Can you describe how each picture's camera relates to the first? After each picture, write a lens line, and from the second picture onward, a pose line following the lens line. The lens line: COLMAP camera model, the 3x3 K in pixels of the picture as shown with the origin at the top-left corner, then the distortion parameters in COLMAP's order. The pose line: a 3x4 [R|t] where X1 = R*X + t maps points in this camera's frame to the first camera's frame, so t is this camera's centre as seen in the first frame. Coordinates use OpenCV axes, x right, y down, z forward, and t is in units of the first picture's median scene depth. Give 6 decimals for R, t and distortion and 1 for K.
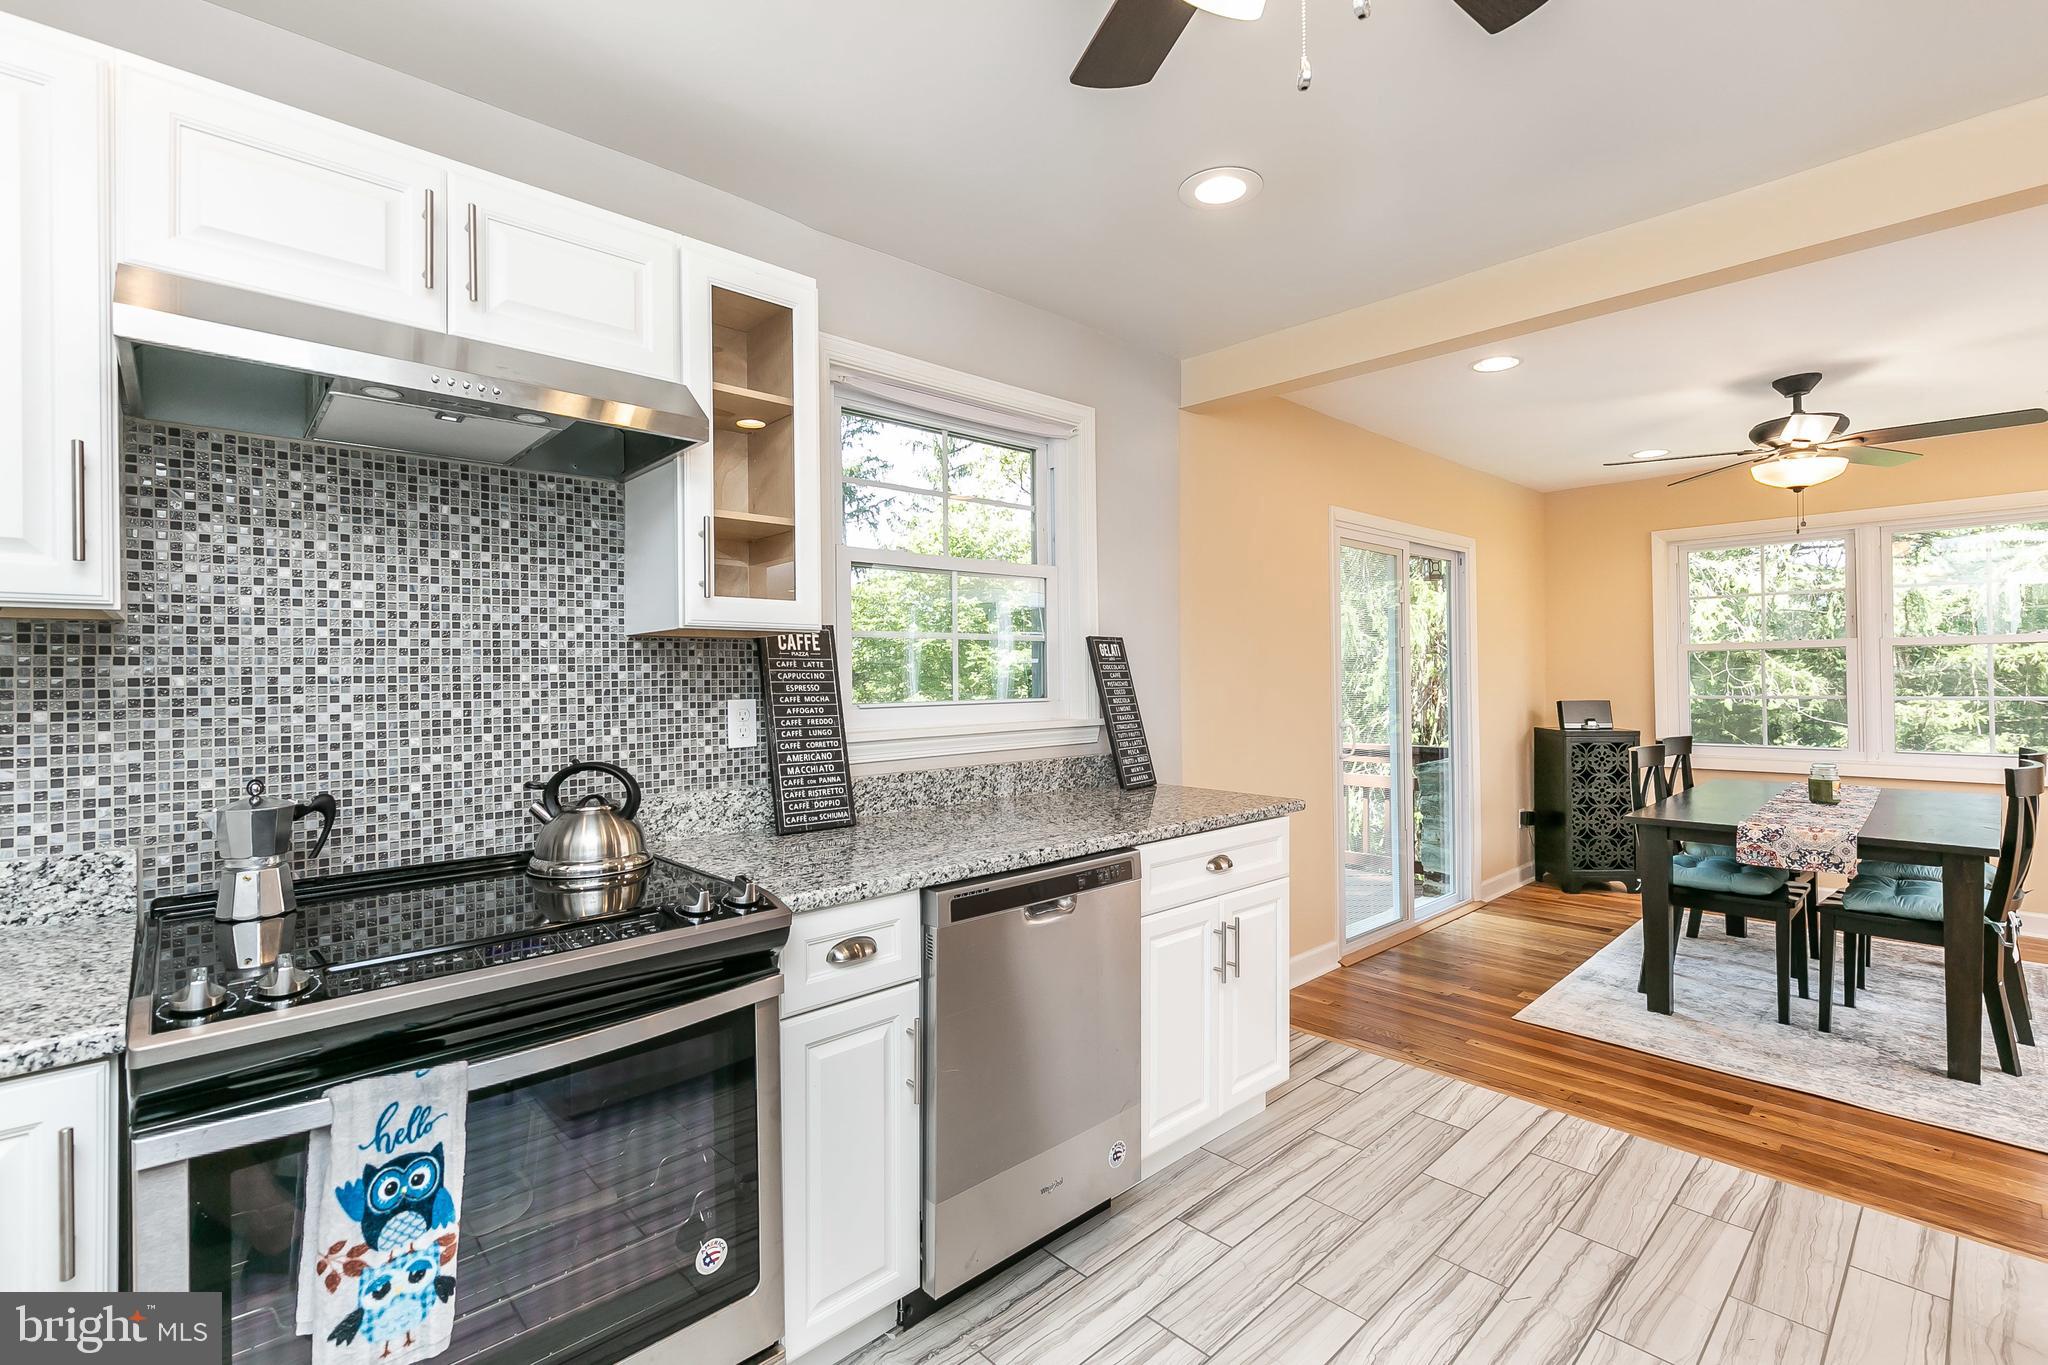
lens RADIAL K [[918.0, 0, 1016.4], [0, 918.0, 667.8], [0, 0, 1]] dist [0.001265, 0.000237]
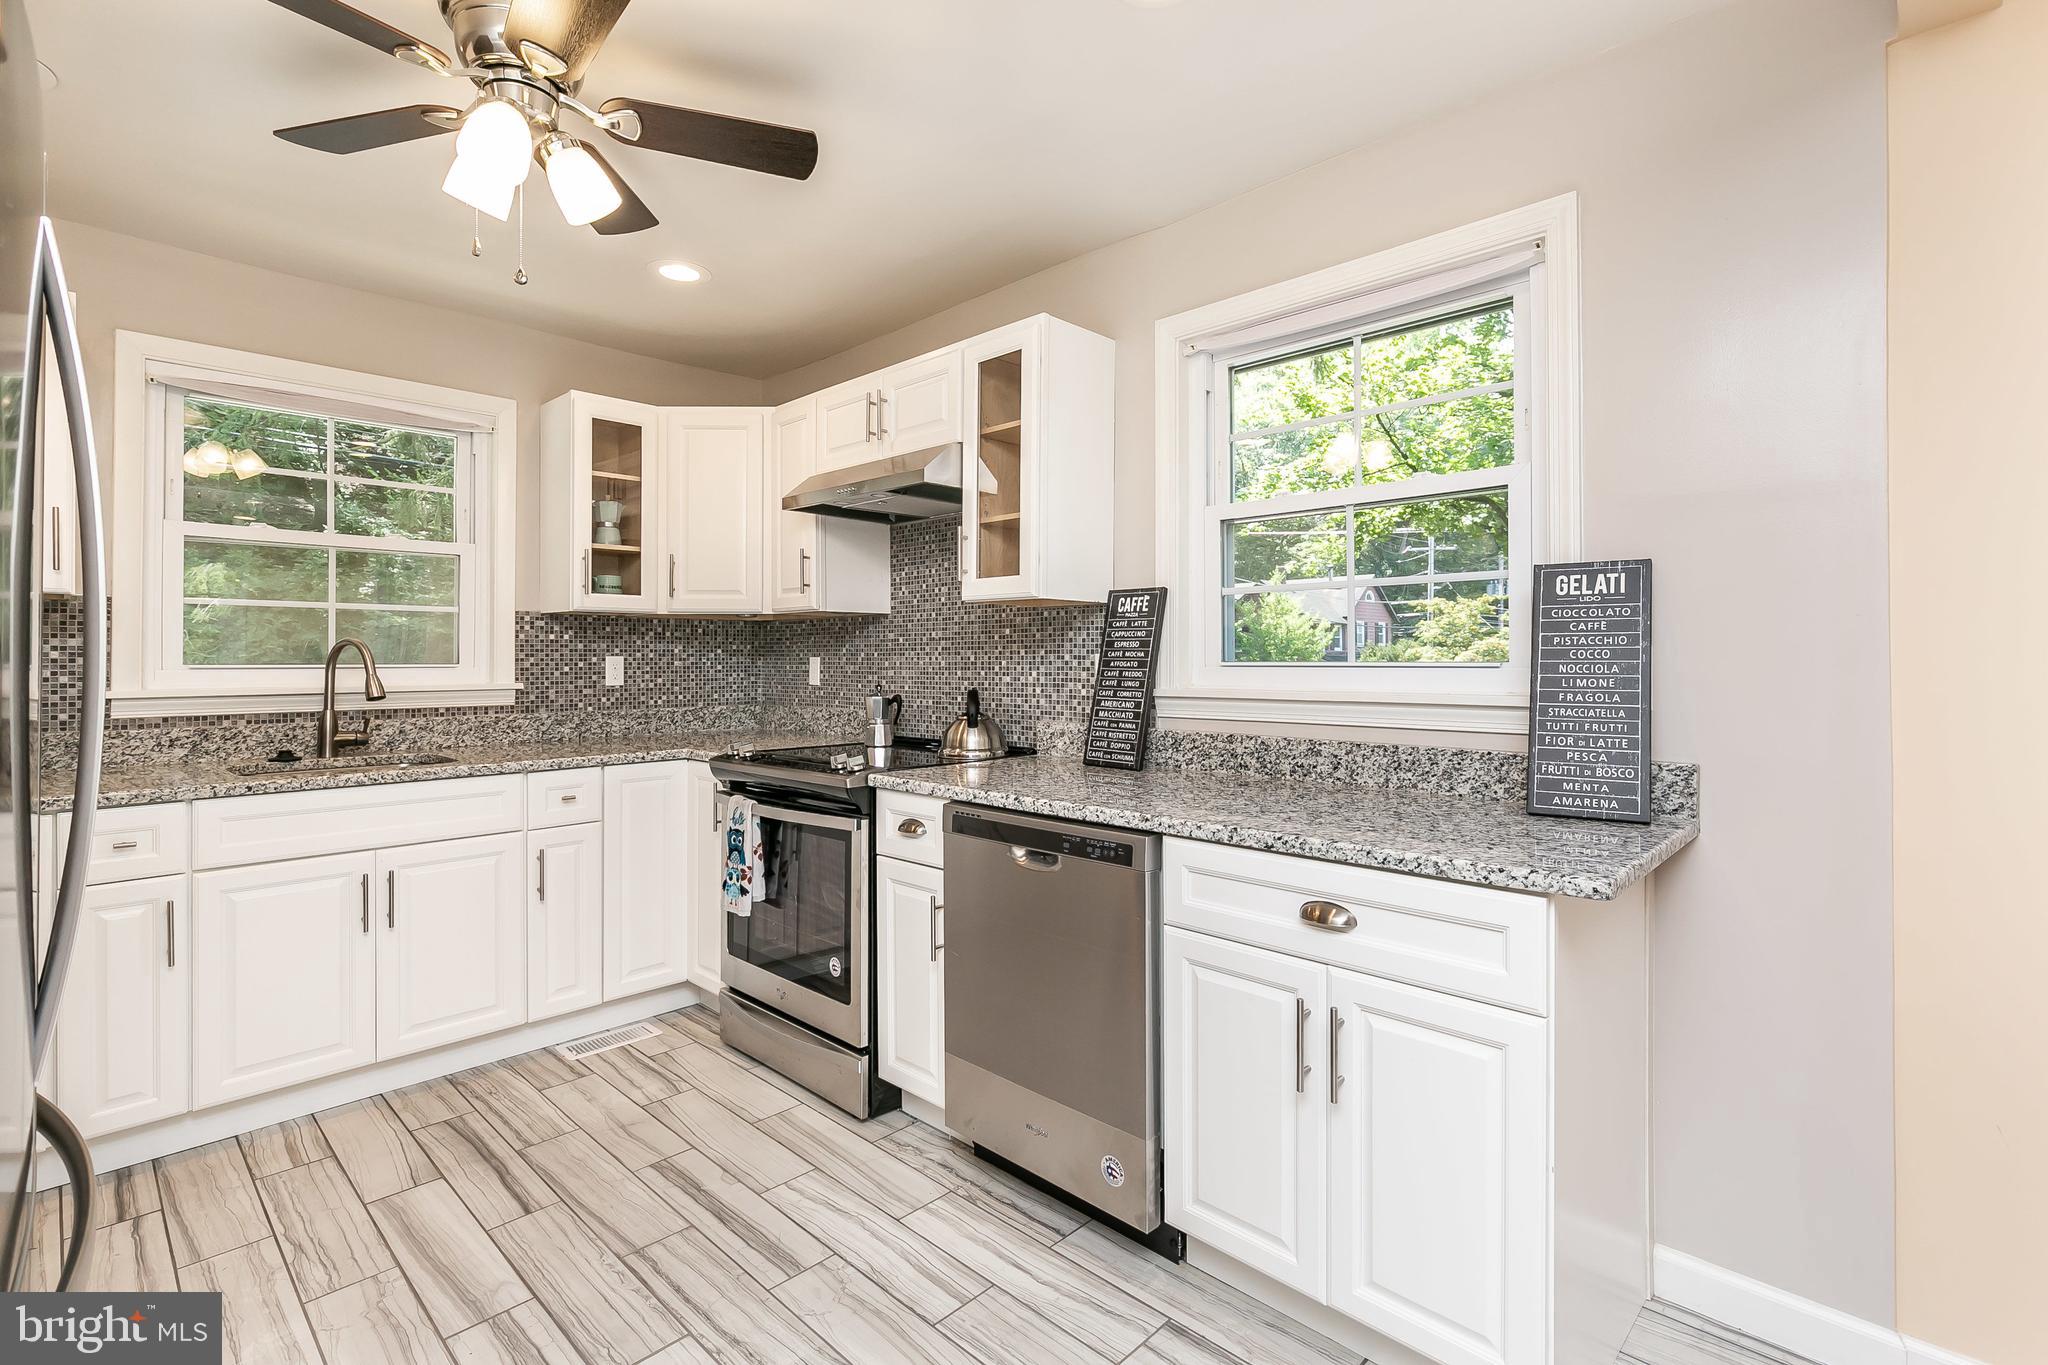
lens RADIAL K [[923.7, 0, 1025.3], [0, 923.7, 656.2], [0, 0, 1]] dist [-0.000804, -0.000197]
pose [[0.058880, 0.007485, -0.998237, 1.008356], [0.007771, 0.999938, 0.007956, 0.029175], [0.998235, -0.008226, 0.058819, 0.889416]]
